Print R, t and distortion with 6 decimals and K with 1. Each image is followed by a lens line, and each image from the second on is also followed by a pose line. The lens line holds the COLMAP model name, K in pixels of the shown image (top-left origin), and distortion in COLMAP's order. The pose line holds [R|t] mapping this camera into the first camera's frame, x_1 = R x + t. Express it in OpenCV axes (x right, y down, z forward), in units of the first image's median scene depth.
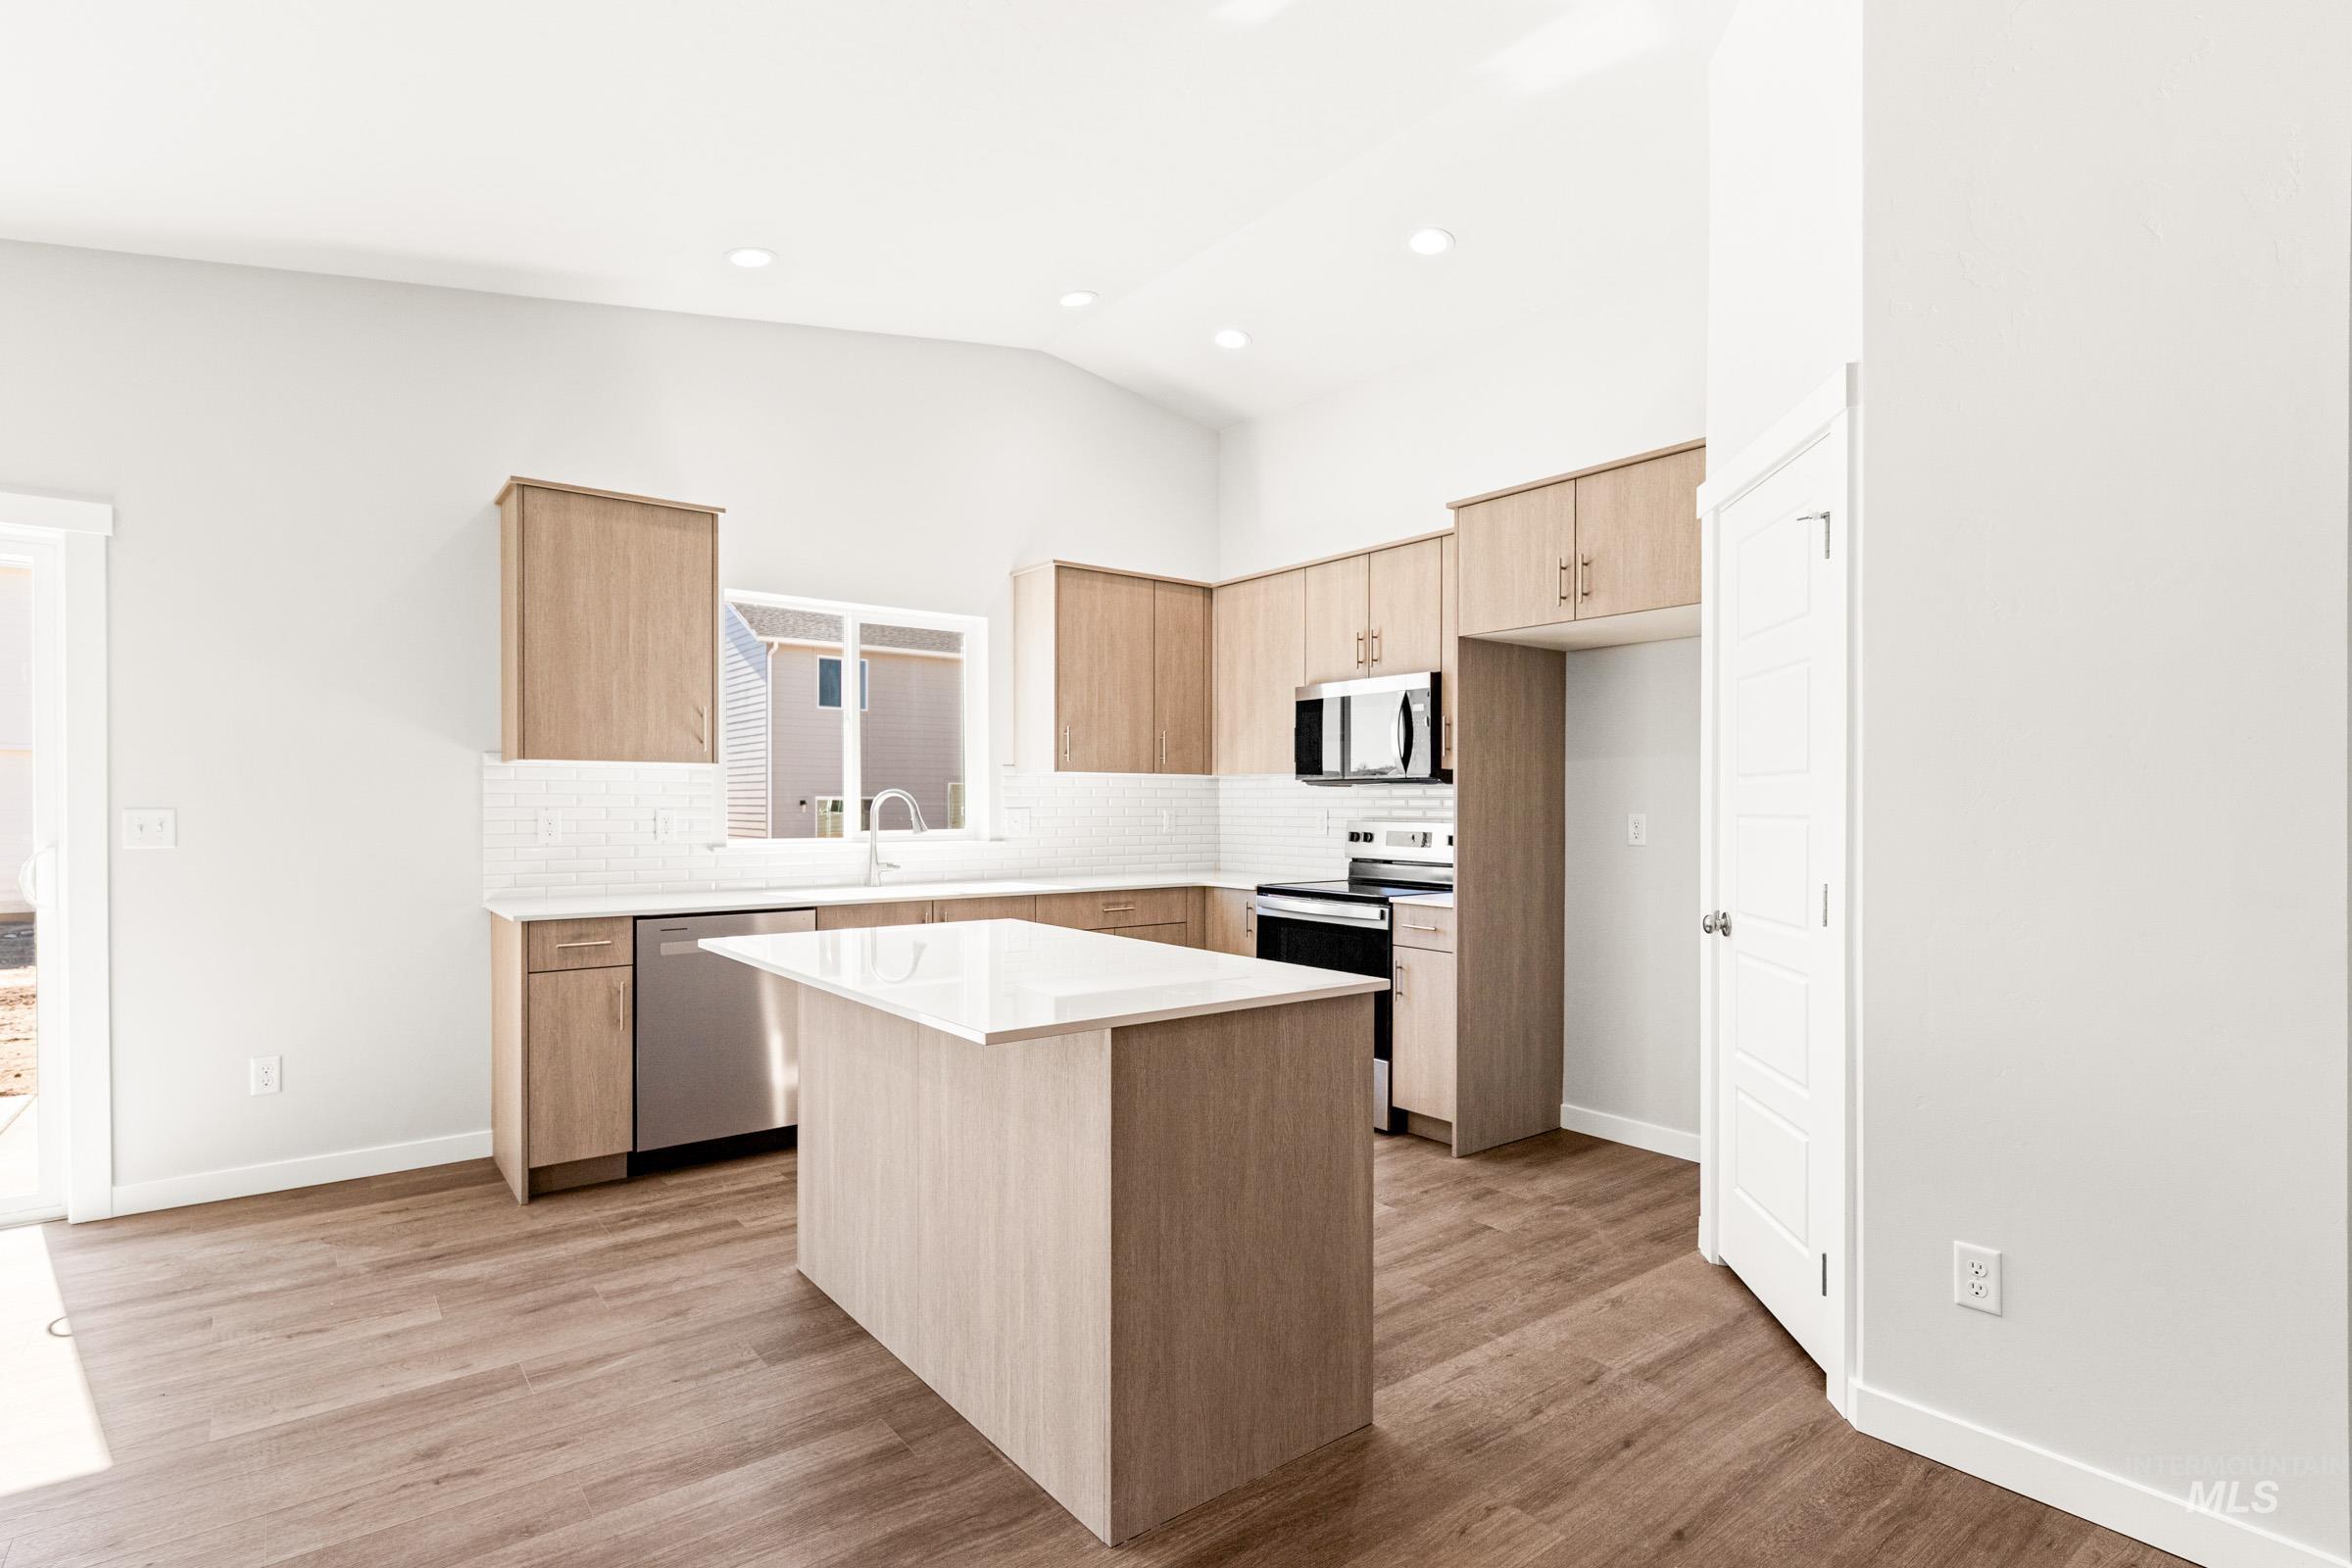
lens RADIAL K [[1160.8, 0, 1173.9], [0, 1160.8, 813.8], [0, 0, 1]] dist [0.001453, -0.000160]
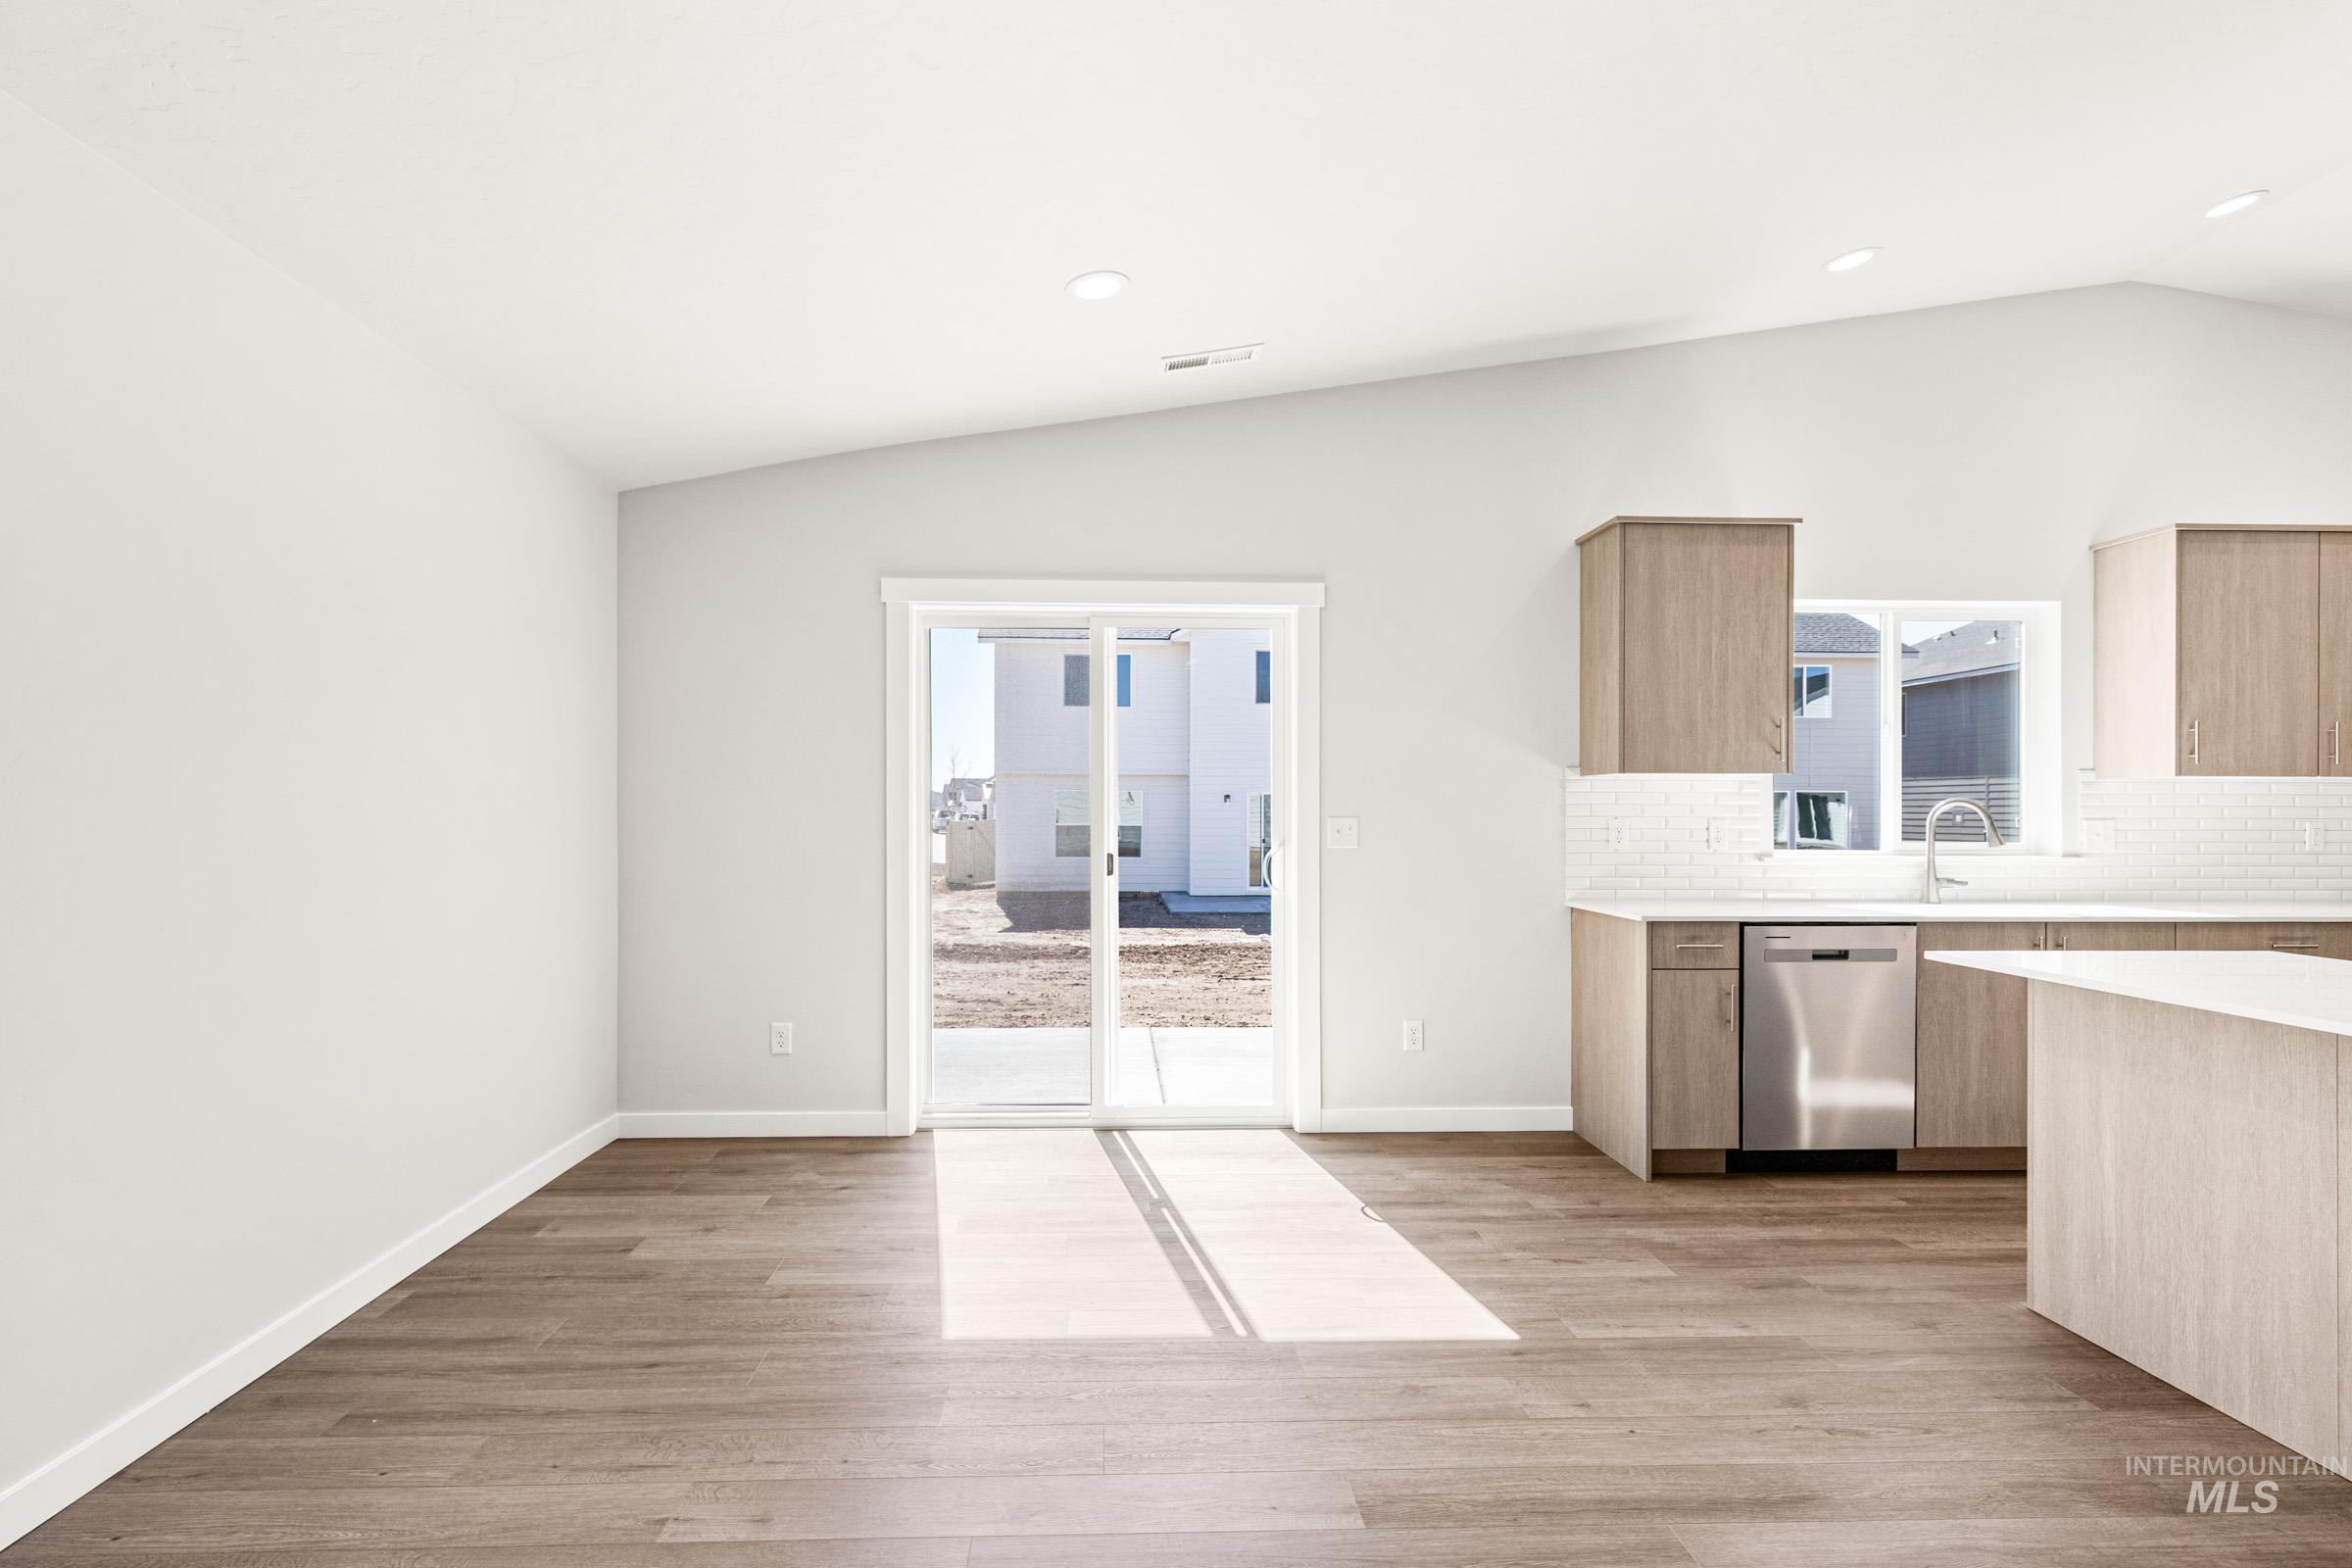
lens RADIAL K [[1161.9, 0, 1143.0], [0, 1161.9, 811.3], [0, 0, 1]] dist [0.003803, 0.000639]
pose [[0.812399, 0.000951, -0.583101, -0.263068], [-0.006434, 0.999952, -0.007332, 0.000034], [0.583067, 0.009708, 0.812366, -0.141537]]
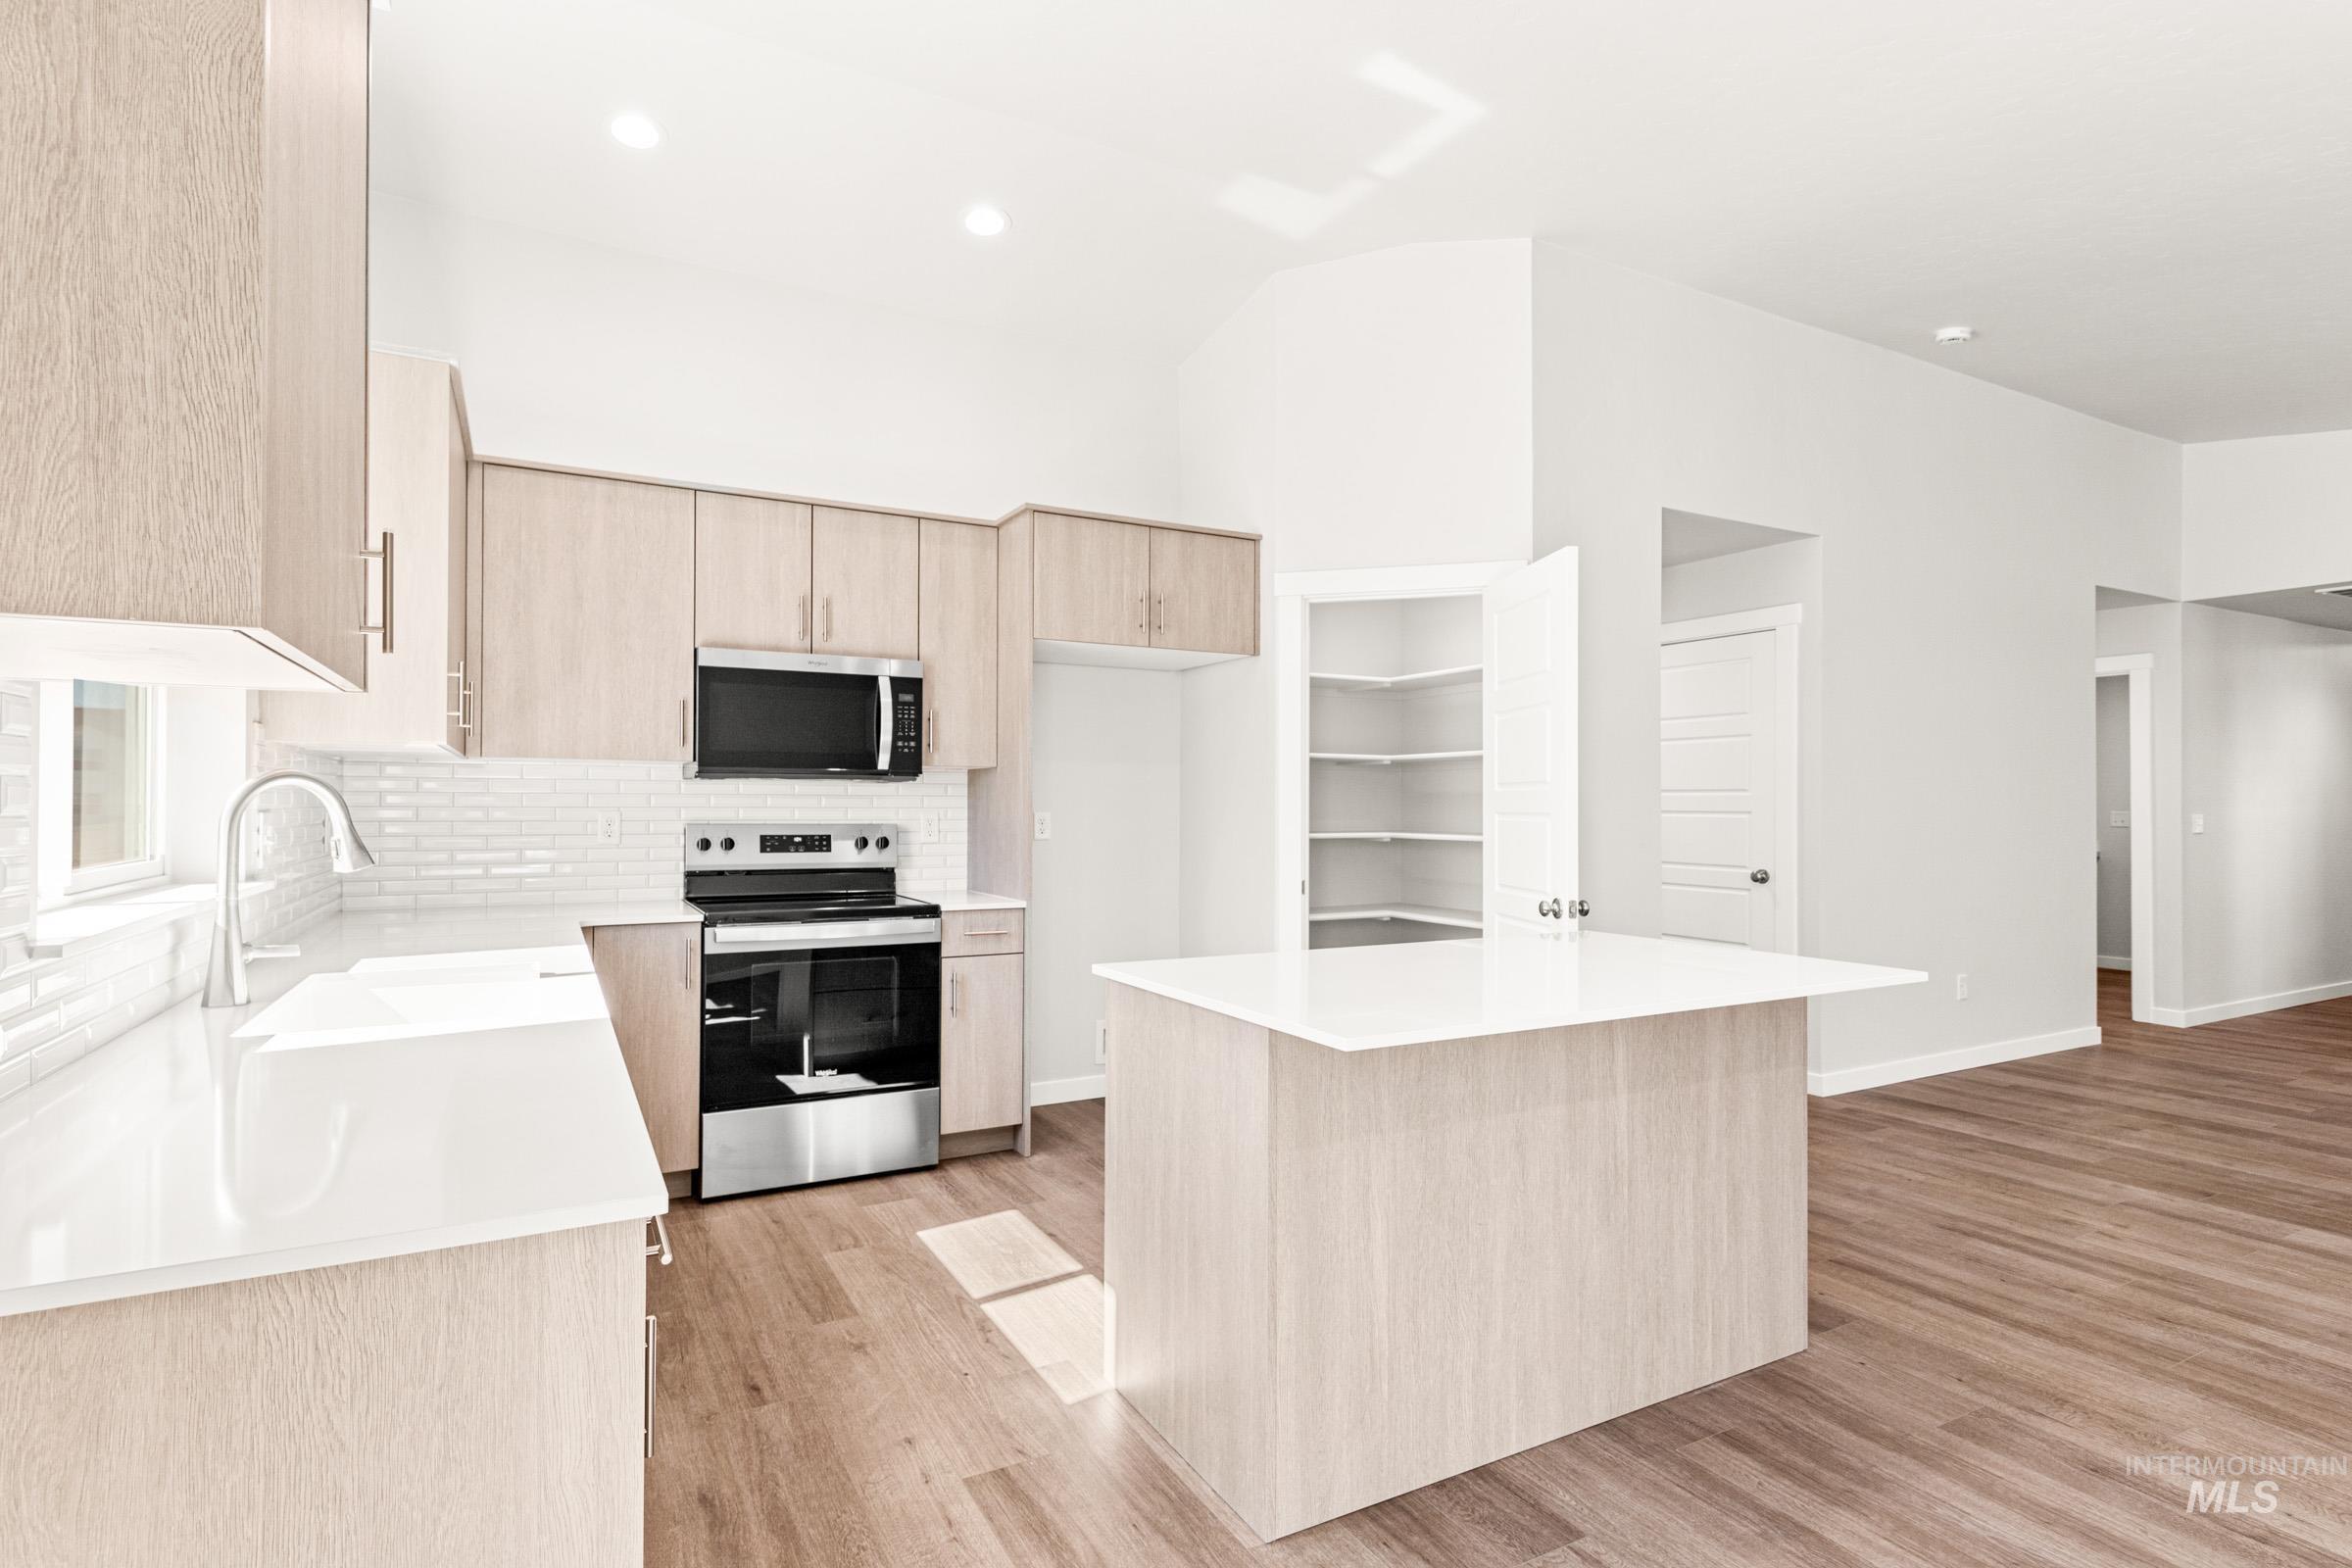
lens RADIAL K [[1160.6, 0, 1169.7], [0, 1160.6, 789.9], [0, 0, 1]] dist [0.001945, -0.000202]
pose [[0.158767, 0.010026, 0.987265, -0.712119], [0.006180, 0.999919, -0.011149, -0.007964], [-0.987297, 0.007872, 0.158693, 0.705316]]
